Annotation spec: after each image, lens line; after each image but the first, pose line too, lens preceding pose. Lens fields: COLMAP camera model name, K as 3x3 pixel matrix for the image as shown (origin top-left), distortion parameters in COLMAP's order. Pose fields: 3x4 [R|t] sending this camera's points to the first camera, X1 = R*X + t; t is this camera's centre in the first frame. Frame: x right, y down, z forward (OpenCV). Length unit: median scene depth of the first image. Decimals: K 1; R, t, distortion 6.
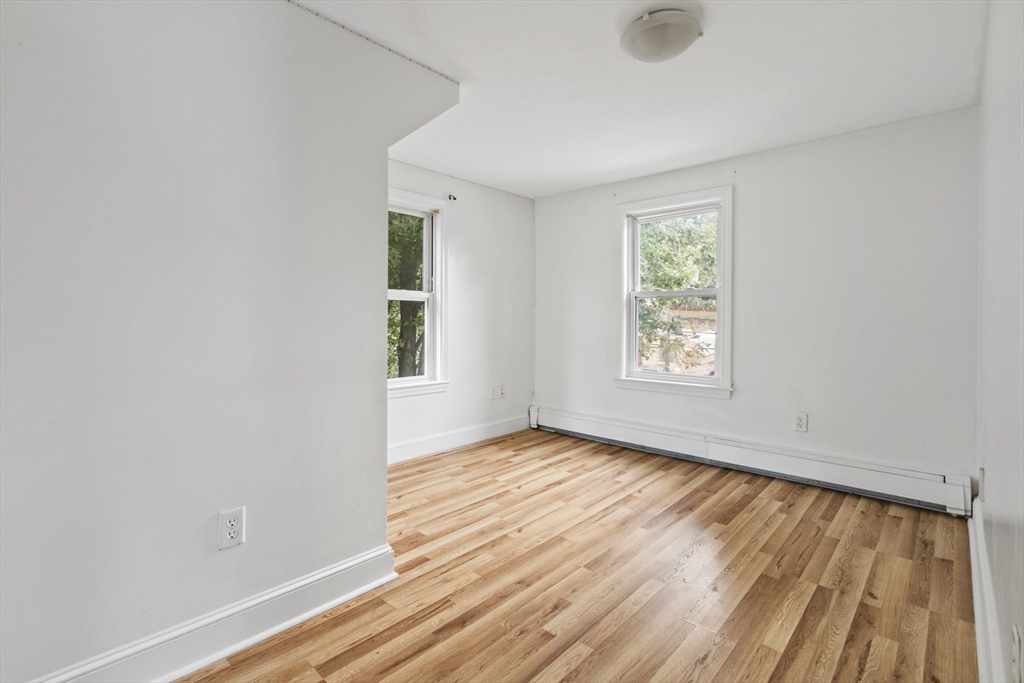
lens RADIAL K [[466.2, 0, 511.0], [0, 466.2, 329.1], [0, 0, 1]] dist [-0.000888, -0.000429]
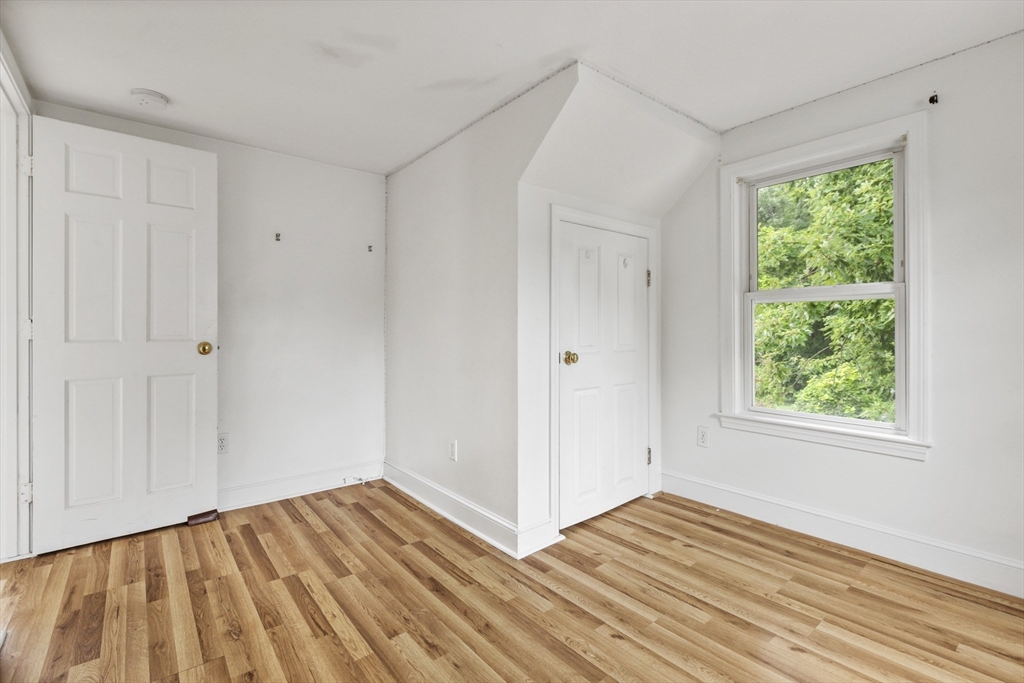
lens RADIAL K [[466.2, 0, 511.0], [0, 466.2, 329.1], [0, 0, 1]] dist [-0.000888, -0.000429]
pose [[-0.131294, -0.005112, -0.991330, 0.757490], [-0.016090, 0.999866, -0.003025, -0.015537], [0.991213, 0.015554, -0.131359, 0.976103]]
